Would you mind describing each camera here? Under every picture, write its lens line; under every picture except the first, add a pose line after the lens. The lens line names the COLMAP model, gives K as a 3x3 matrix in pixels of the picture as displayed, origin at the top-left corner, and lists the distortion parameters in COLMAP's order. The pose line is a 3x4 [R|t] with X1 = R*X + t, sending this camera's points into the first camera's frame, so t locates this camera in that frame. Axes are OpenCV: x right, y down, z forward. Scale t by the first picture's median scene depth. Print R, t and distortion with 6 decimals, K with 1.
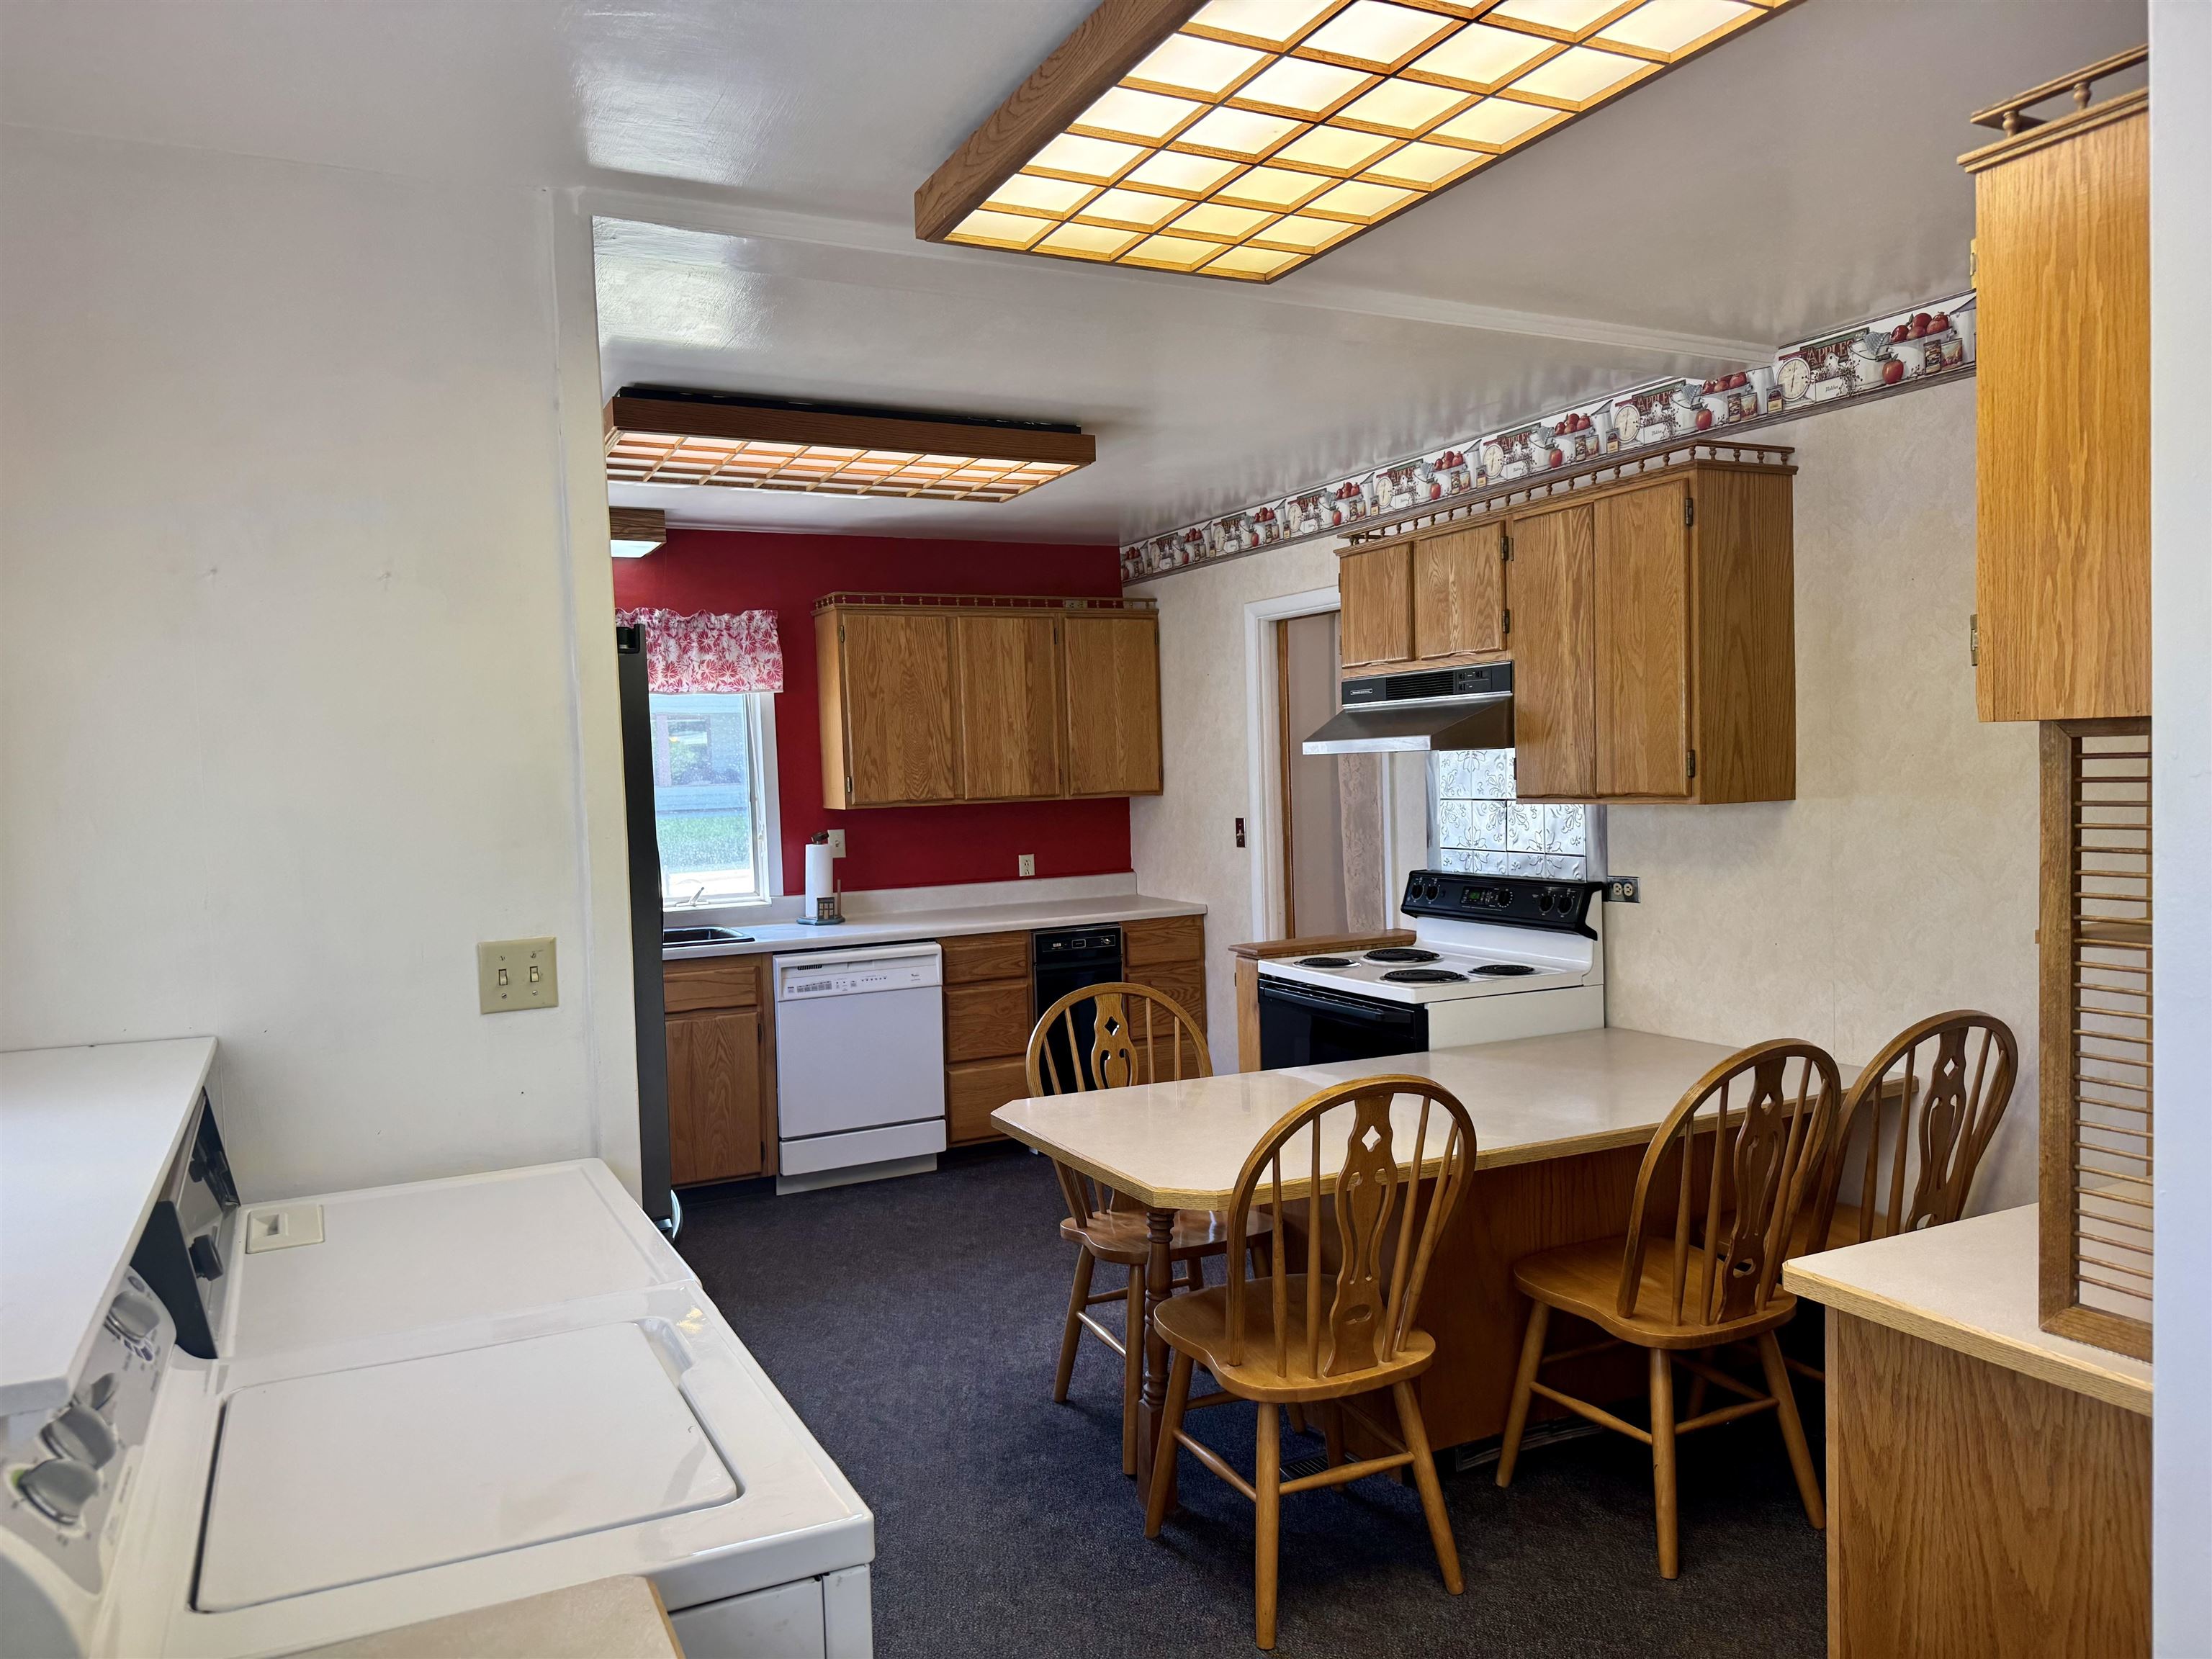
lens RADIAL K [[1547.5, 0, 1115.3], [0, 1547.5, 848.0], [0, 0, 1]] dist [0.044395, -0.061569]
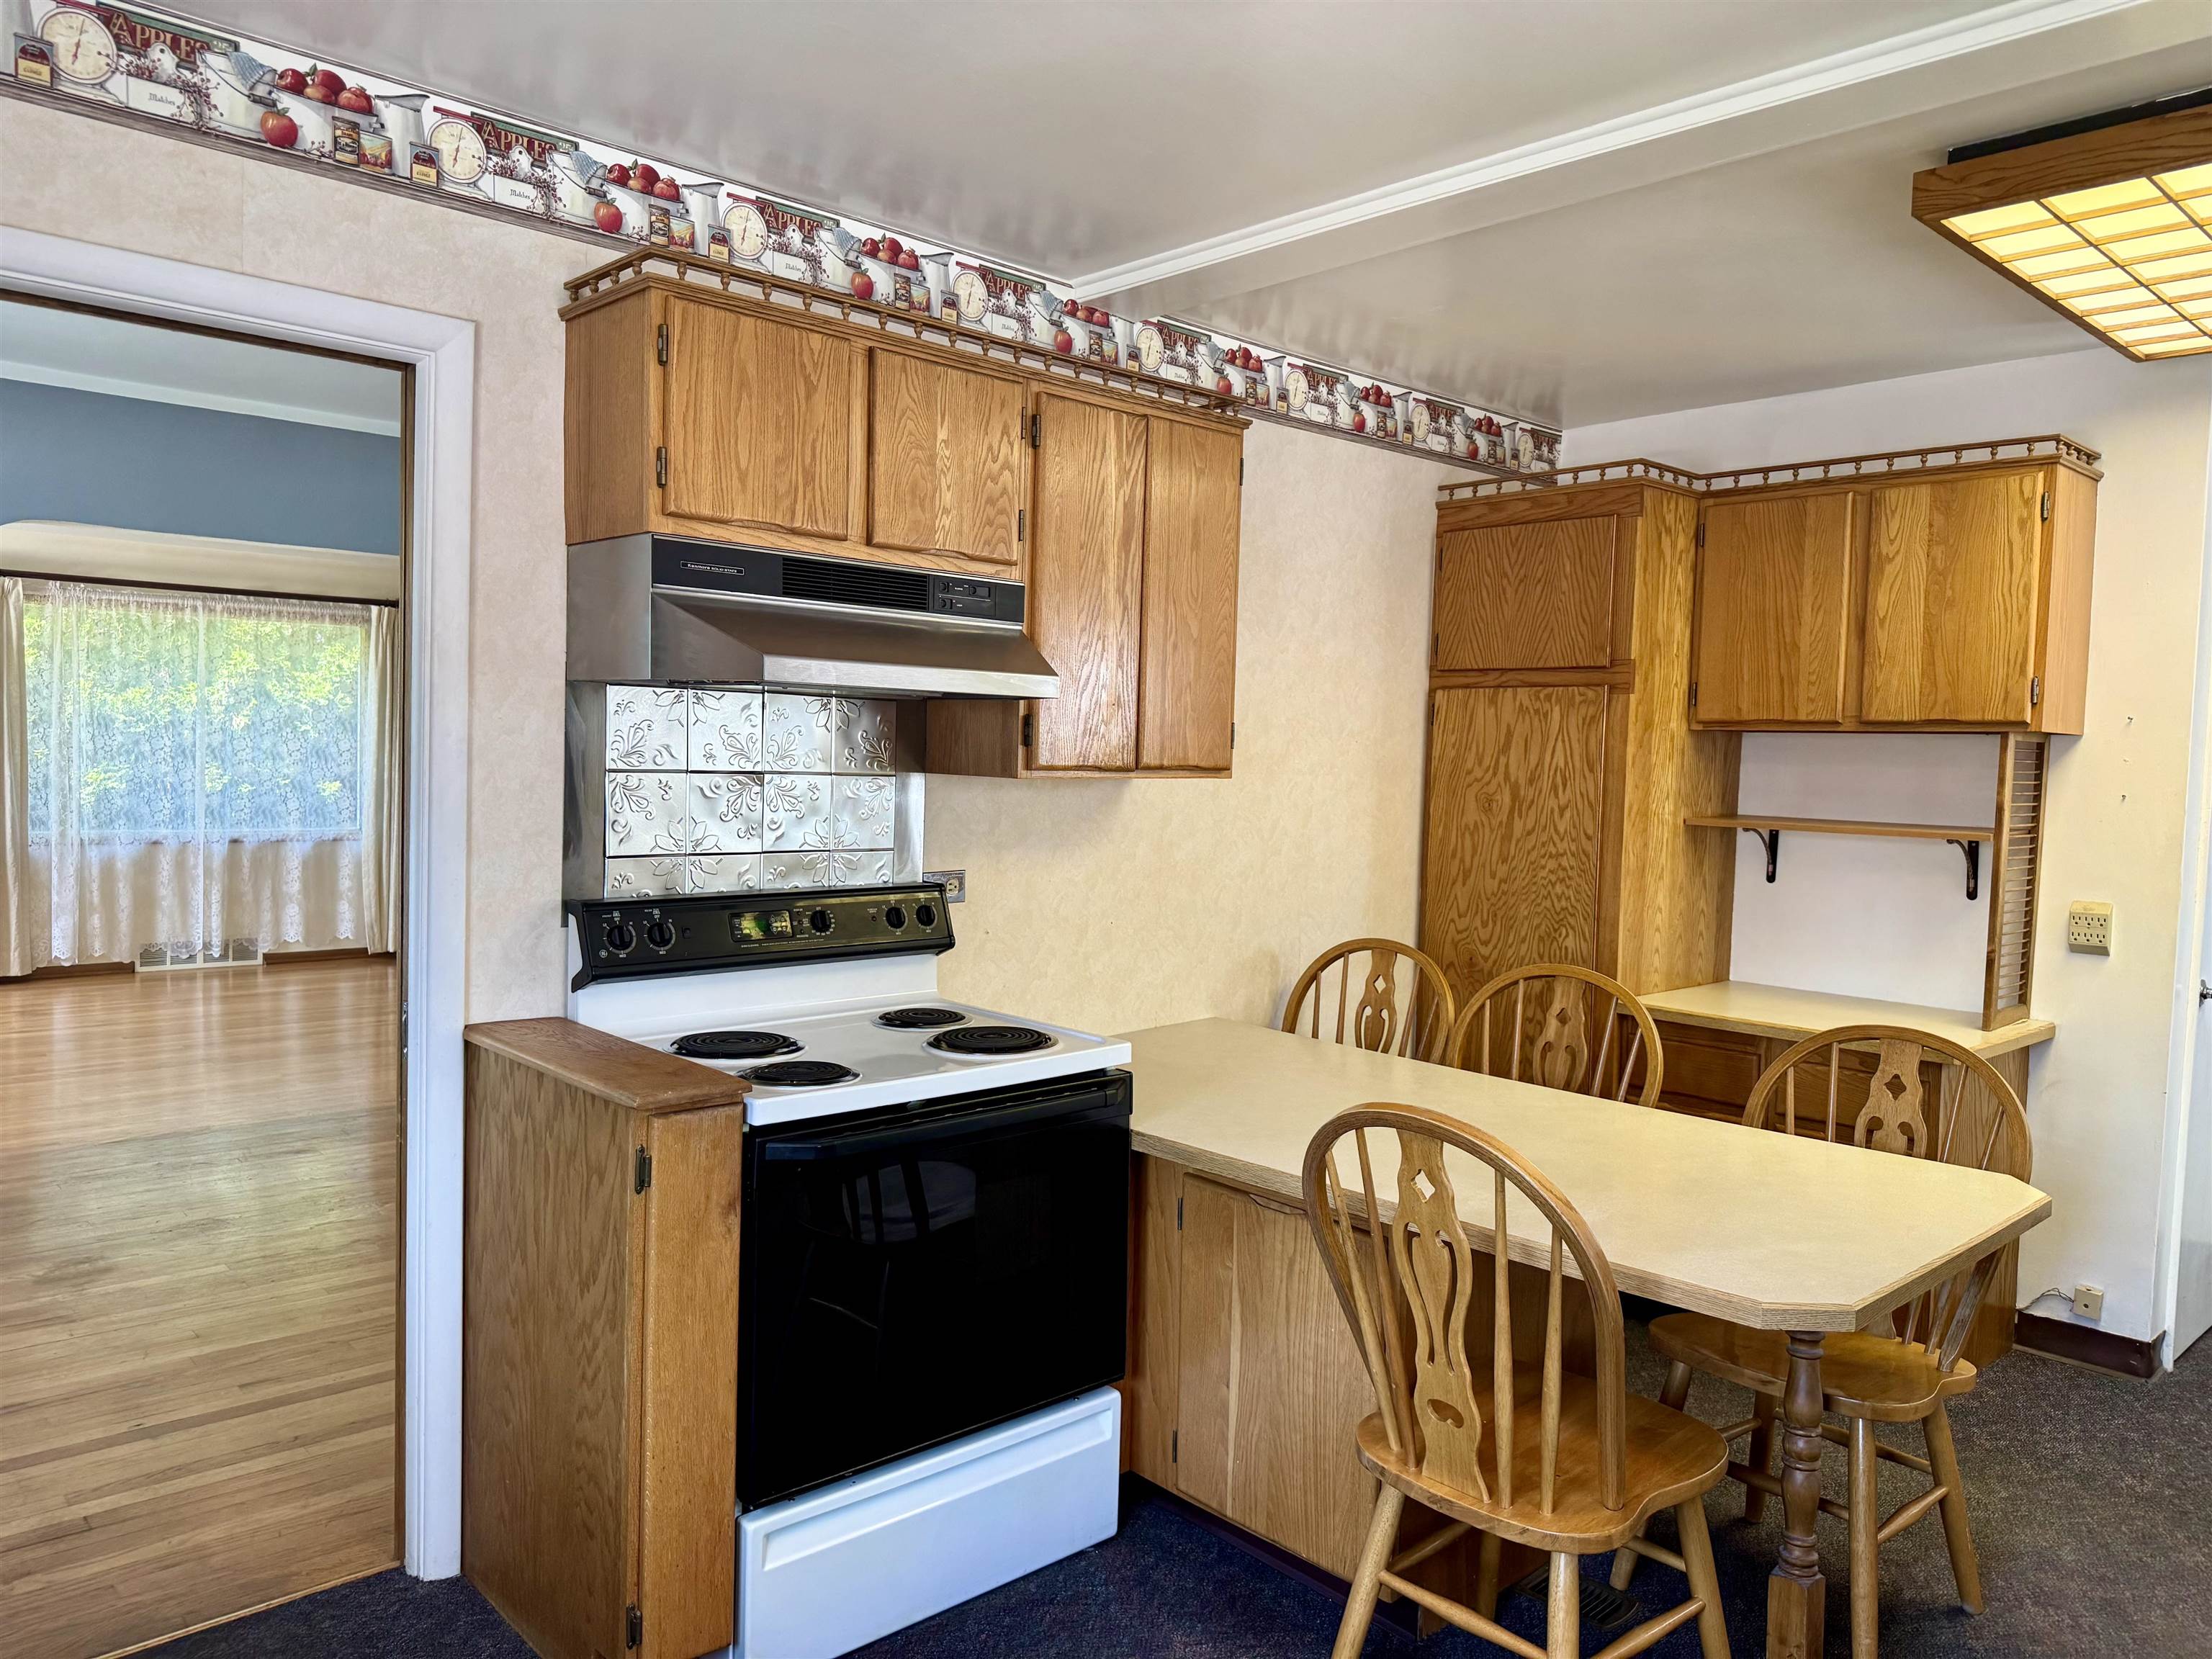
lens RADIAL K [[1547.5, 0, 1084.2], [0, 1547.5, 839.5], [0, 0, 1]] dist [0.044395, -0.061569]
pose [[-0.283774, -0.032696, 0.958334, -0.383827], [0.035765, 0.998362, 0.044652, -0.026469], [-0.958224, 0.046946, -0.282140, 1.004587]]
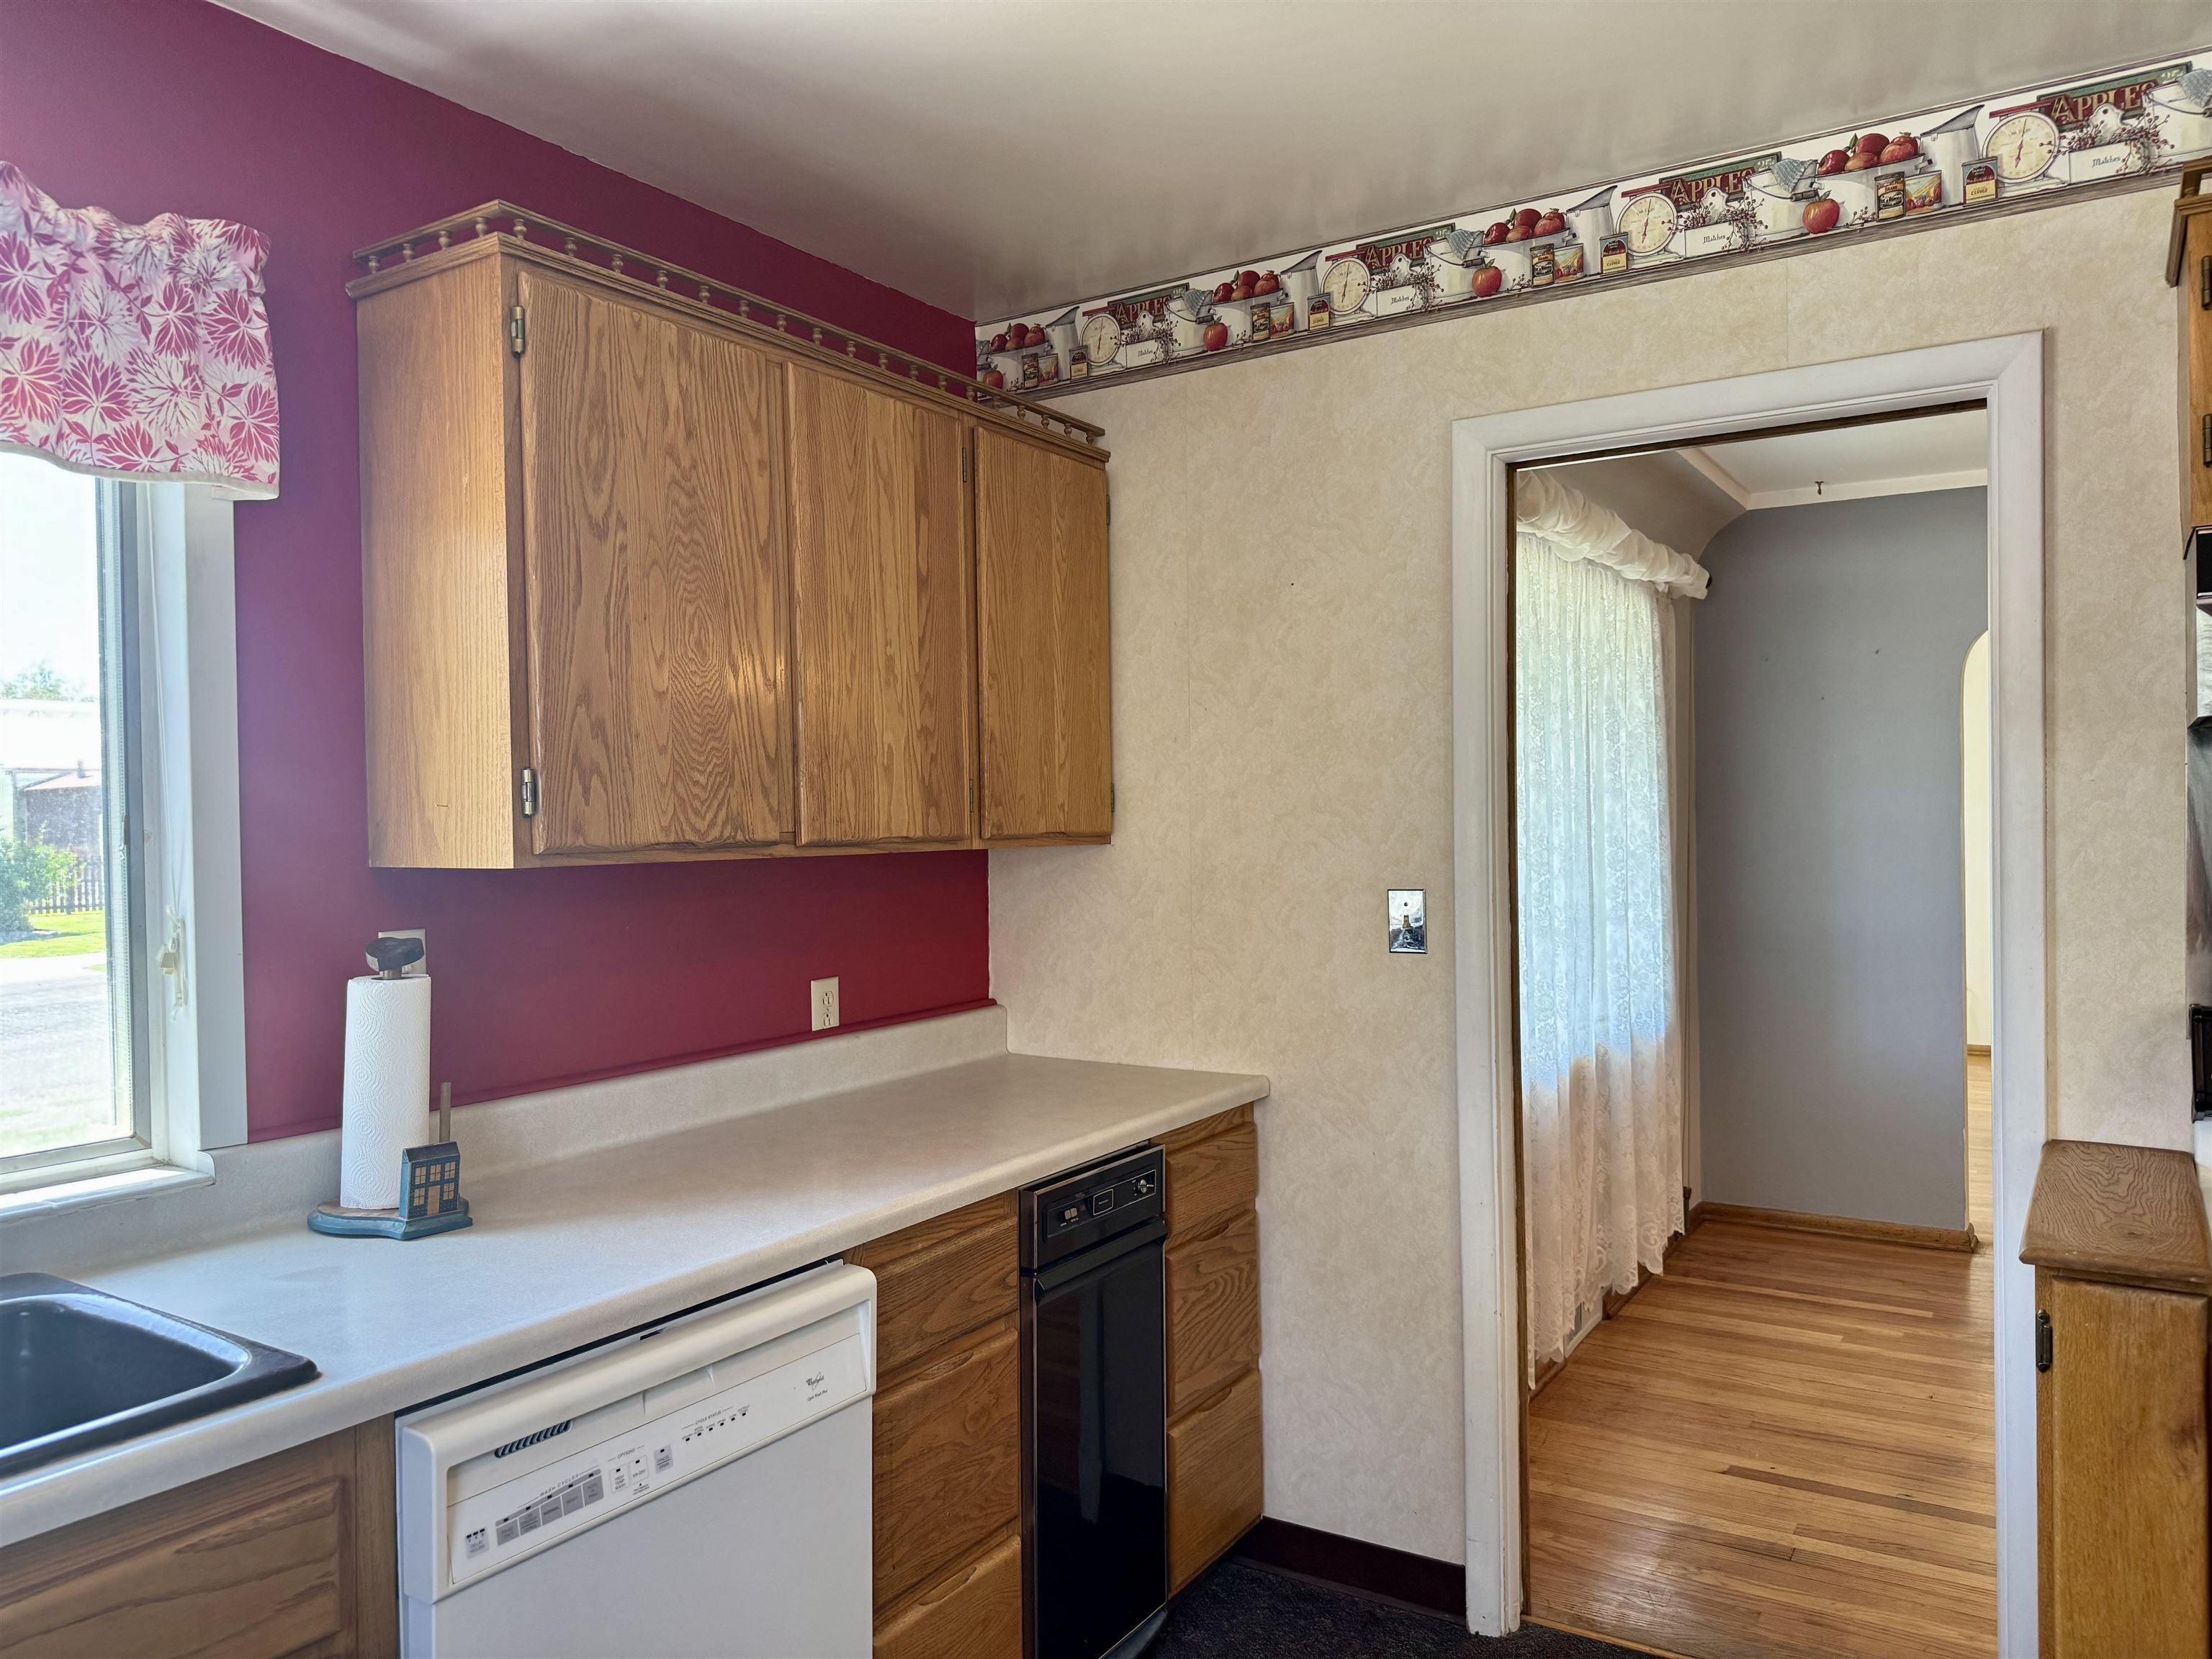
lens RADIAL K [[1547.5, 0, 1090.0], [0, 1547.5, 838.6], [0, 0, 1]] dist [0.044395, -0.061569]
pose [[0.861519, 0.013298, 0.507551, -0.285071], [0.015213, 0.998532, -0.051983, -0.014771], [-0.507497, 0.052506, 0.860052, 0.793078]]
